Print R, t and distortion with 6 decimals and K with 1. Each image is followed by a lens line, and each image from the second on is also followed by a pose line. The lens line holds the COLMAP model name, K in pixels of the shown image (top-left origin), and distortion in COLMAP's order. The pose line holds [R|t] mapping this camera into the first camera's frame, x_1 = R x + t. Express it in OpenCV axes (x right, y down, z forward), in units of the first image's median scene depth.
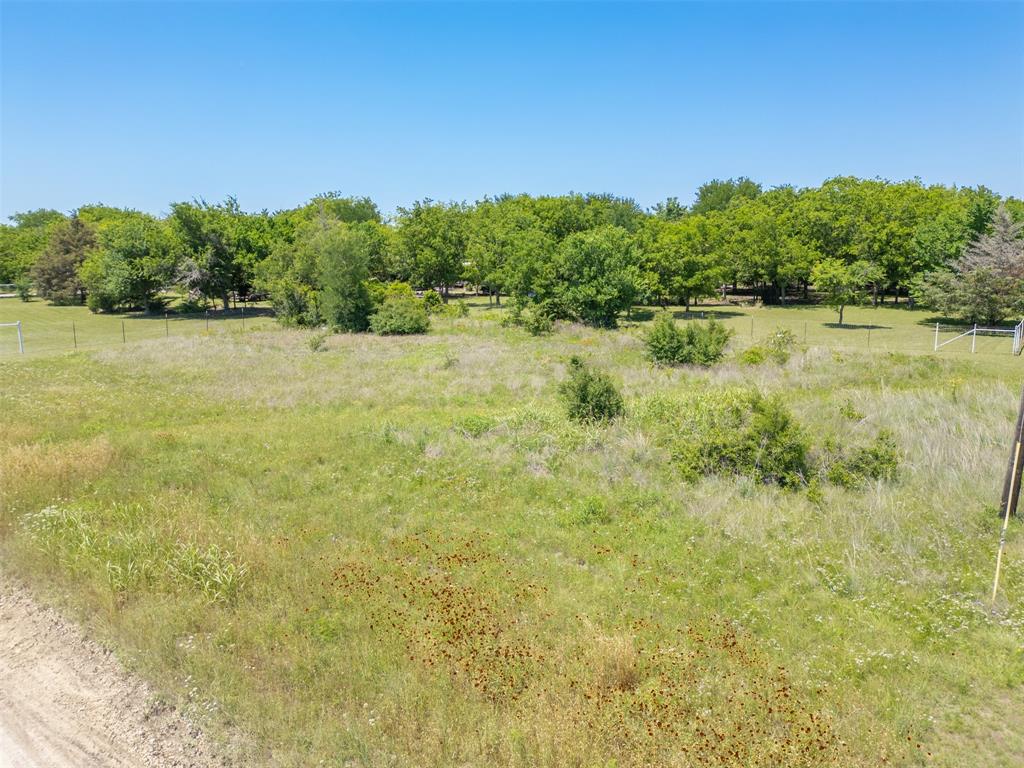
lens RADIAL K [[720.4, 0, 510.9], [0, 720.4, 383.4], [0, 0, 1]] dist [0.051853, -0.037209]
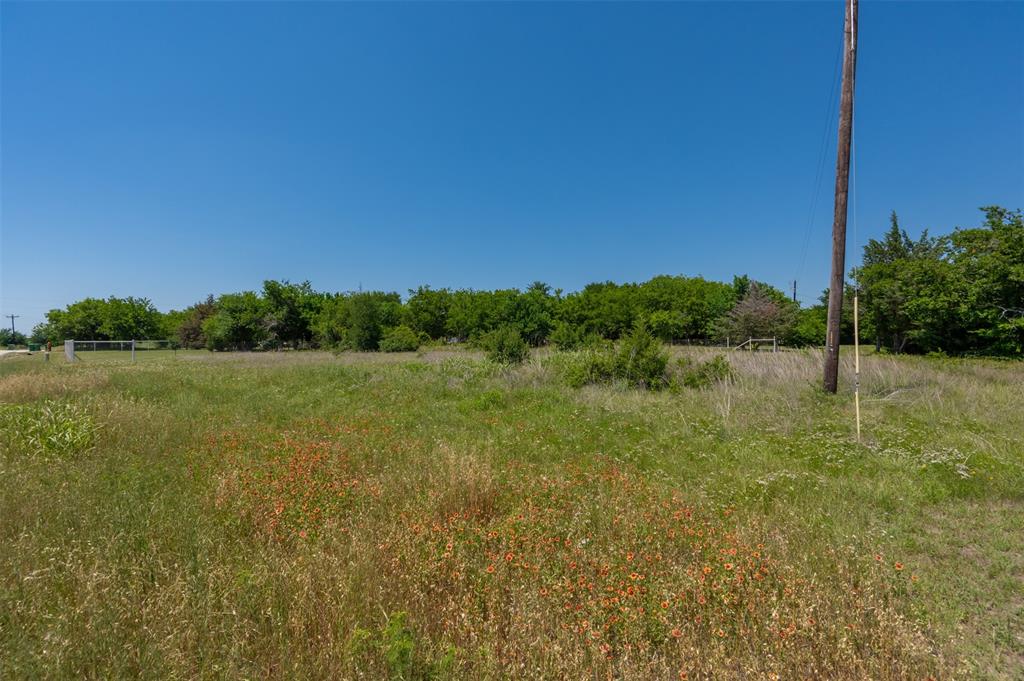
lens RADIAL K [[403.6, 0, 519.3], [0, 403.6, 338.8], [0, 0, 1]] dist [-0.001377, 0.000305]
pose [[0.996938, -0.002726, 0.078146, 0.032790], [0.017317, 0.982274, -0.186649, 0.060565], [-0.076251, 0.187431, 0.979314, 0.107688]]
